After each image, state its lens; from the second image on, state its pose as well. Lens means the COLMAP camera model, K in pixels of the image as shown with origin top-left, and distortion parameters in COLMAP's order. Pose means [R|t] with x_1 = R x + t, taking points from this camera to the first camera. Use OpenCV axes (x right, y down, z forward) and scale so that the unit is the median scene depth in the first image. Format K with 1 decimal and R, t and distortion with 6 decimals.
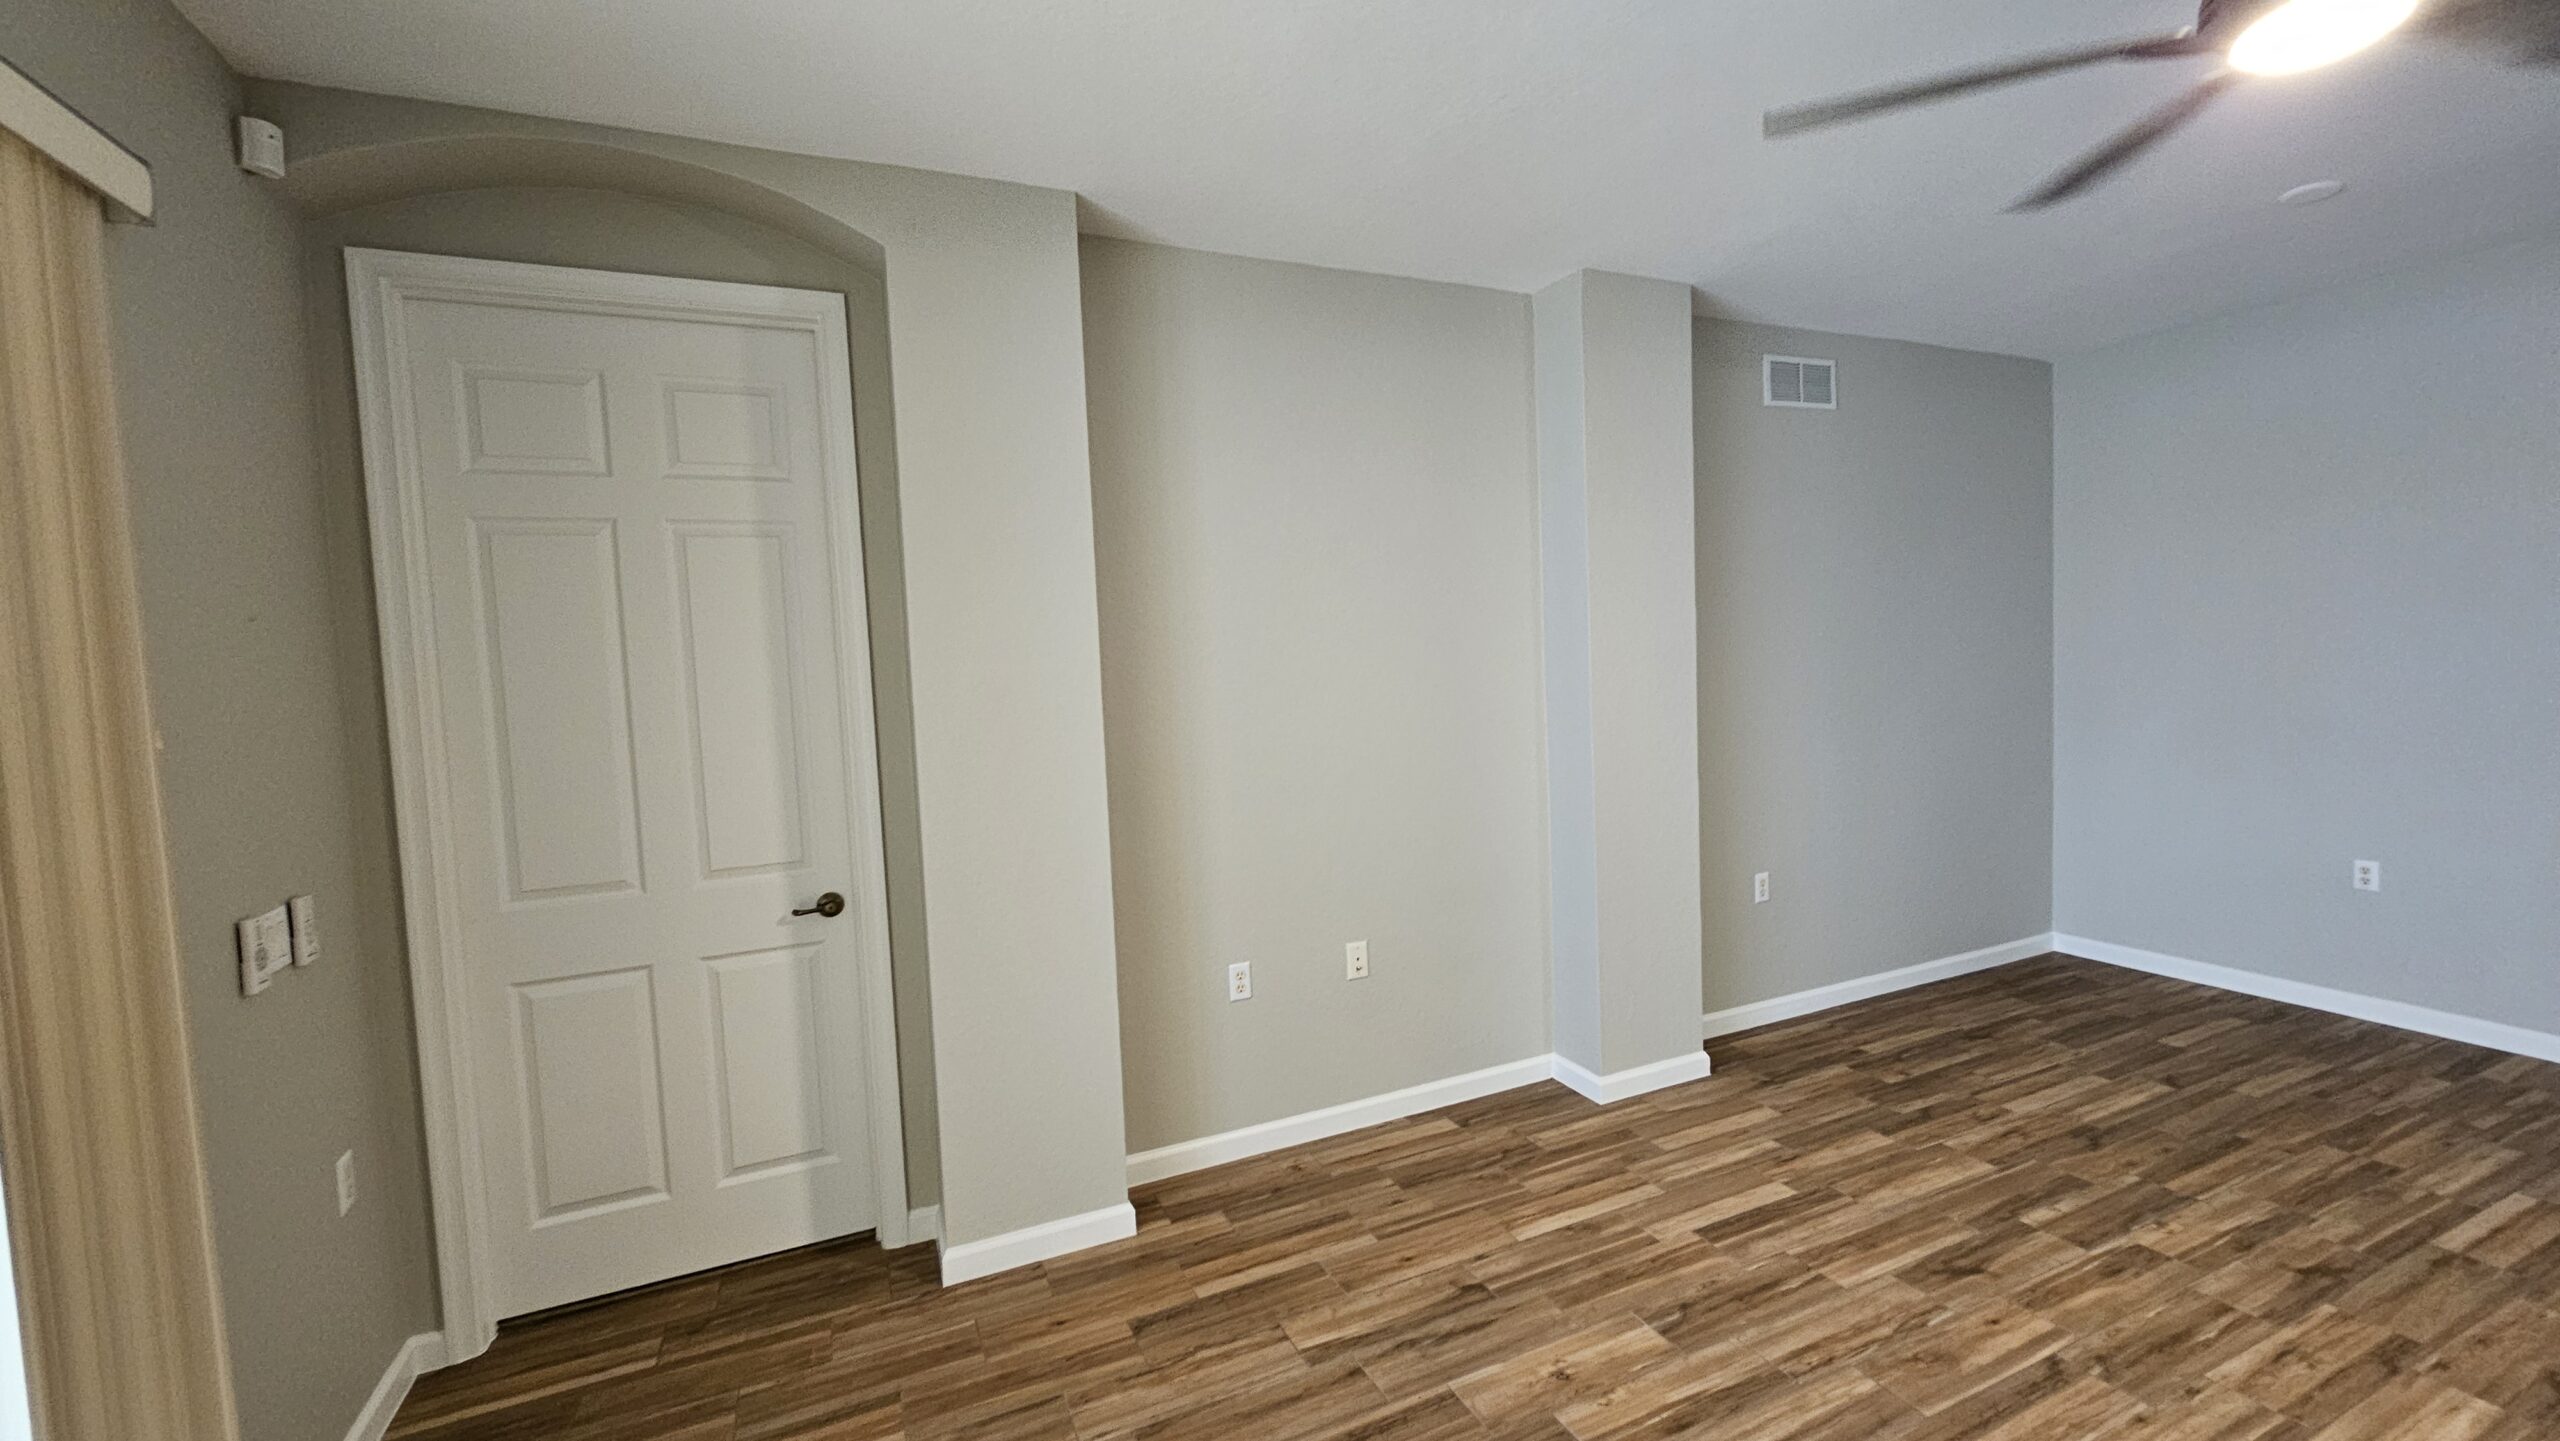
lens RADIAL K [[1048.4, 0, 1294.5], [0, 1048.4, 719.3], [0, 0, 1]] dist [-0.001408, 0.000259]
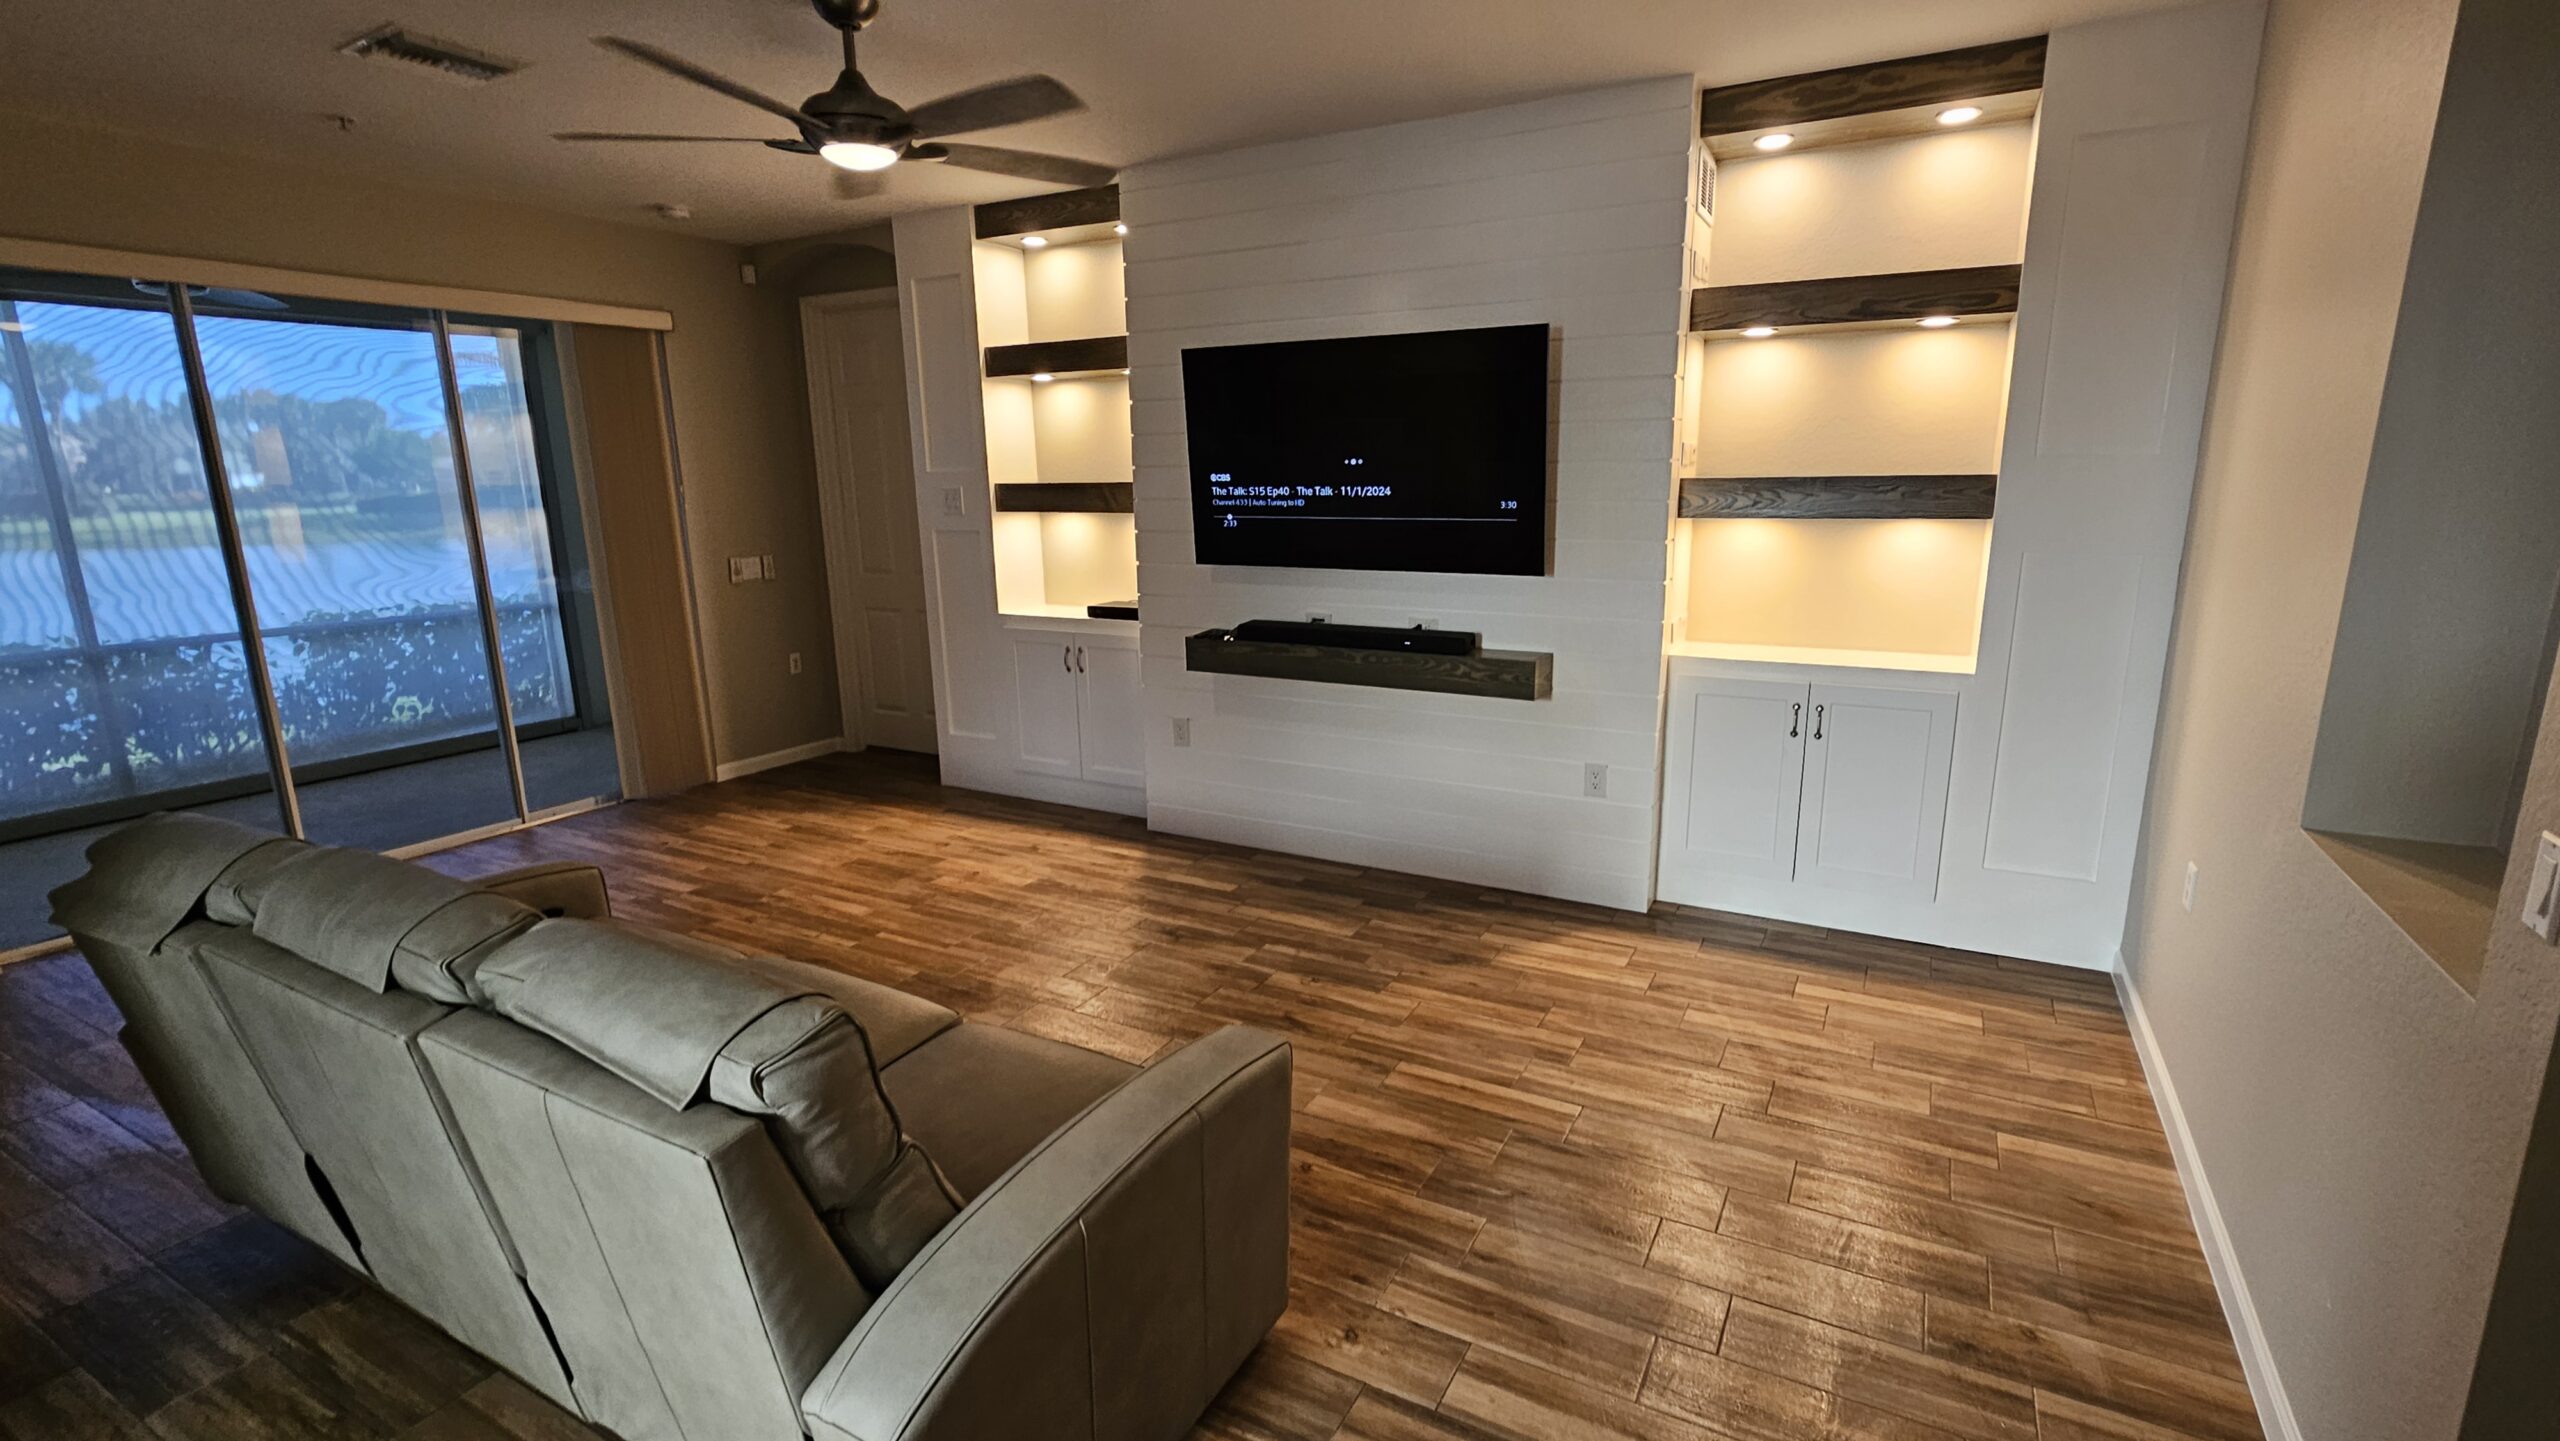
lens RADIAL K [[1141.1, 0, 1302.1], [0, 1141.1, 729.1], [0, 0, 1]] dist [-0.002011, 0.000439]
pose [[0.600905, 0.211304, -0.770885, 1.697901], [-0.061296, 0.973767, 0.219135, -0.095755], [0.796966, -0.084427, 0.598094, 0.197596]]
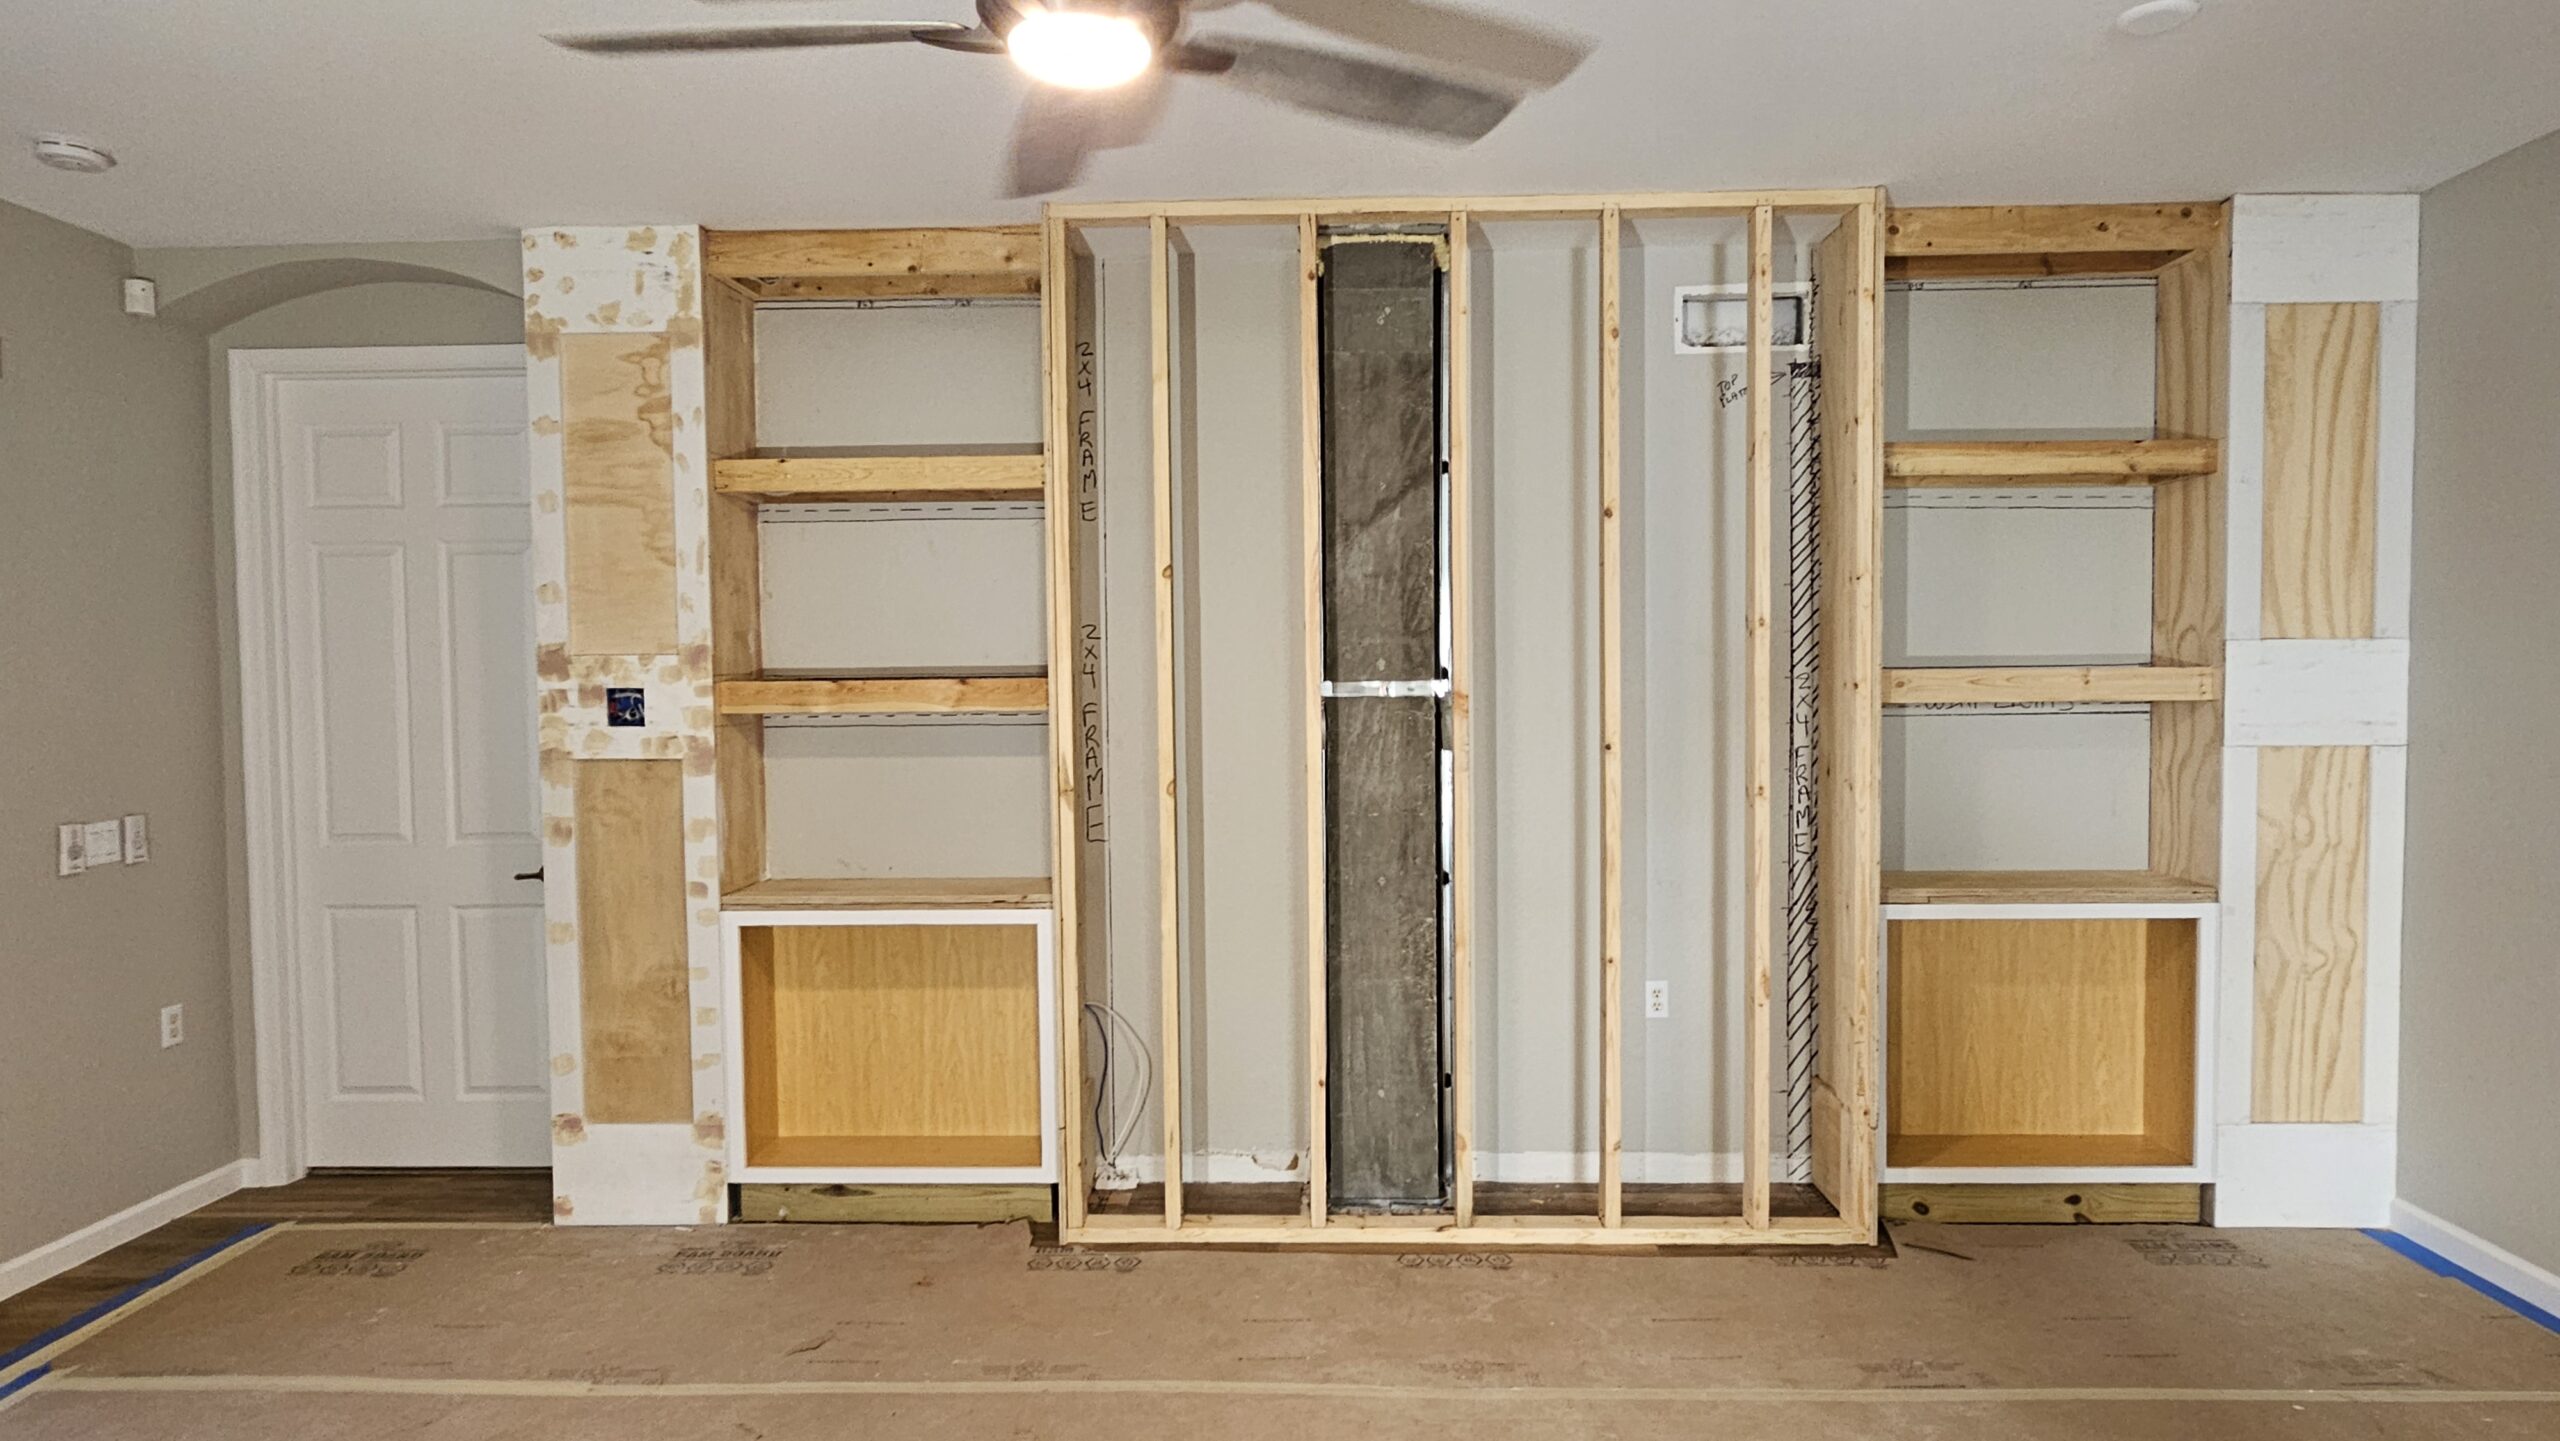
lens RADIAL K [[1375.4, 0, 1298.0], [0, 1375.4, 722.0], [0, 0, 1]] dist [0.002551, -0.004910]
pose [[0.897810, 0.050366, -0.437492, 0.934388], [-0.054649, 0.998502, 0.002803, -0.037062], [0.436978, 0.021392, 0.899218, 0.001008]]
